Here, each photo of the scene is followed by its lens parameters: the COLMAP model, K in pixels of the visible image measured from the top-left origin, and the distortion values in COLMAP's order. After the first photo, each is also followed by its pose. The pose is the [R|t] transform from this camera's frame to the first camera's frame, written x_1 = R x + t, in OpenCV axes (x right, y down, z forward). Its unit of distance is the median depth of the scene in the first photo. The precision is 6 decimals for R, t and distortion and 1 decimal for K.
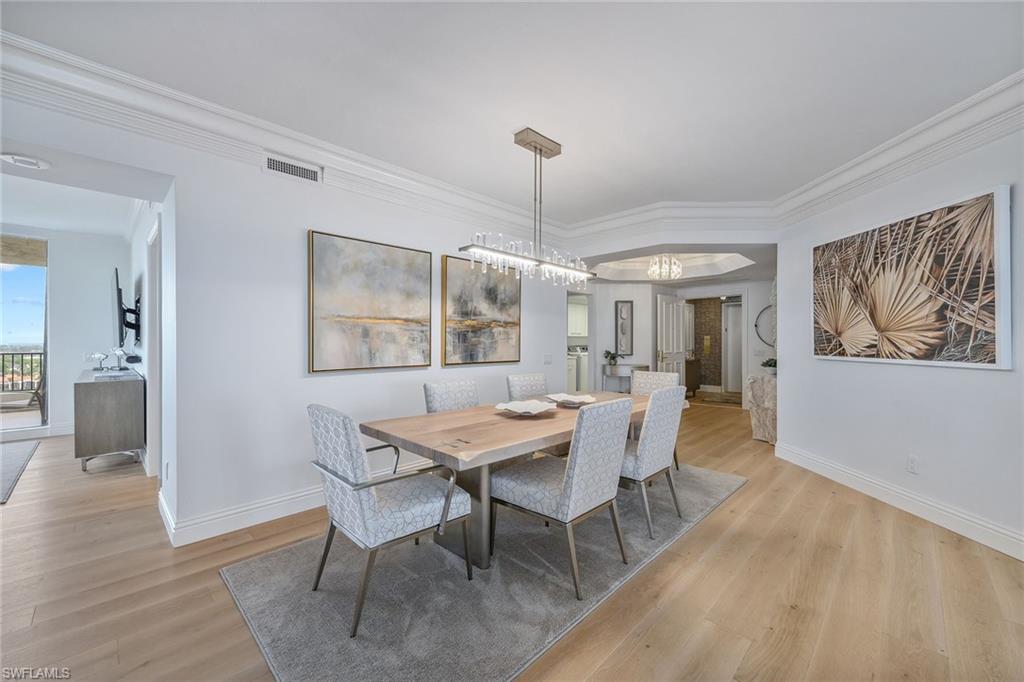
lens RADIAL K [[399.6, 0, 511.2], [0, 399.6, 342.1], [0, 0, 1]] dist [0.014927, 0.000217]
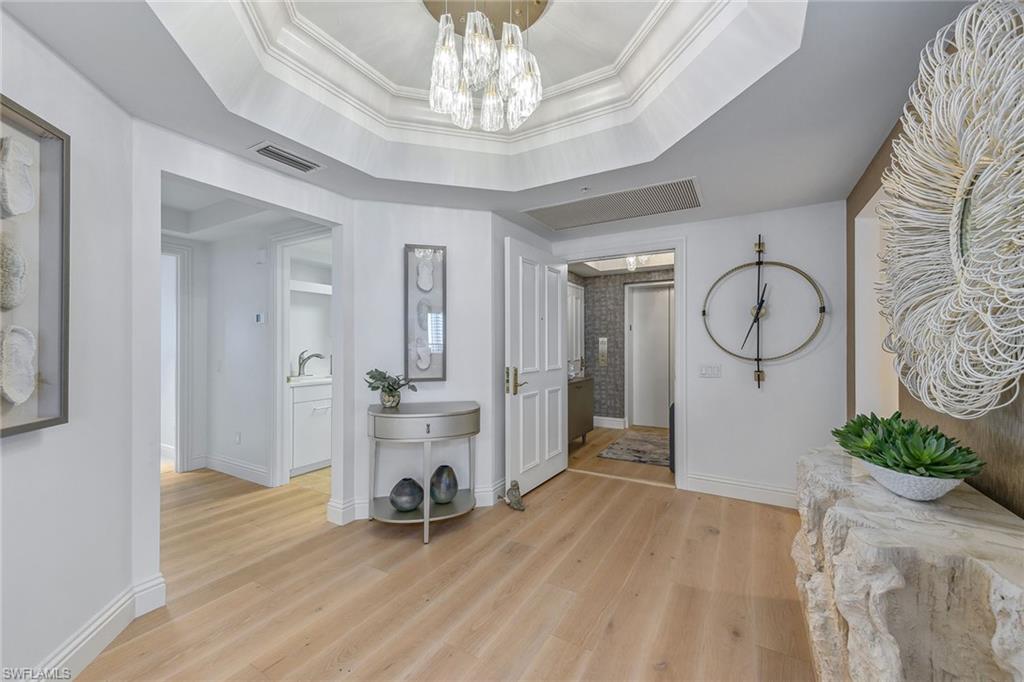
lens RADIAL K [[399.6, 0, 512.5], [0, 399.6, 343.6], [0, 0, 1]] dist [0.014927, 0.000217]
pose [[0.968549, 0.000029, 0.248821, 0.424134], [0.001765, 0.999974, -0.006987, -0.003499], [-0.248815, 0.007206, 0.968524, 0.927025]]
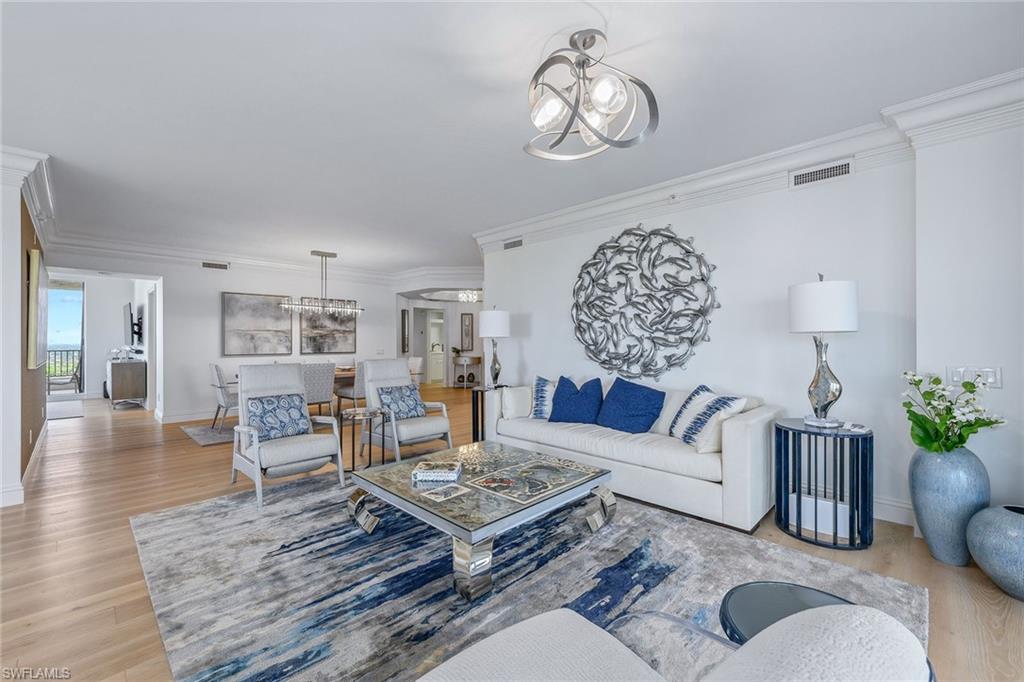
lens RADIAL K [[422.0, 0, 511.0], [0, 422.0, 340.1], [0, 0, 1]] dist [0.012410, 0.000518]
pose [[0.999994, -0.002519, -0.002546, 0.708677], [0.002509, 0.999989, -0.003870, 0.001004], [0.002556, 0.003863, 0.999989, -0.866887]]
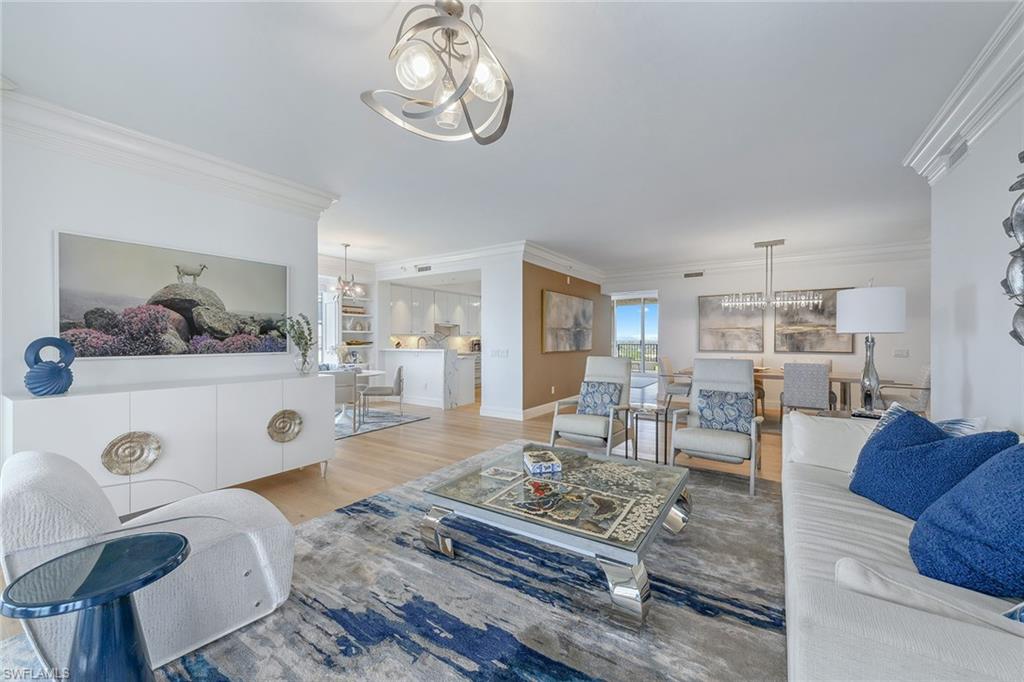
lens RADIAL K [[399.6, 0, 509.1], [0, 399.6, 339.7], [0, 0, 1]] dist [0.014927, 0.000217]
pose [[0.186472, 0.002677, -0.982457, 1.170866], [-0.001247, 0.999996, 0.002488, -0.001242], [0.982459, 0.000761, 0.186475, -0.442886]]
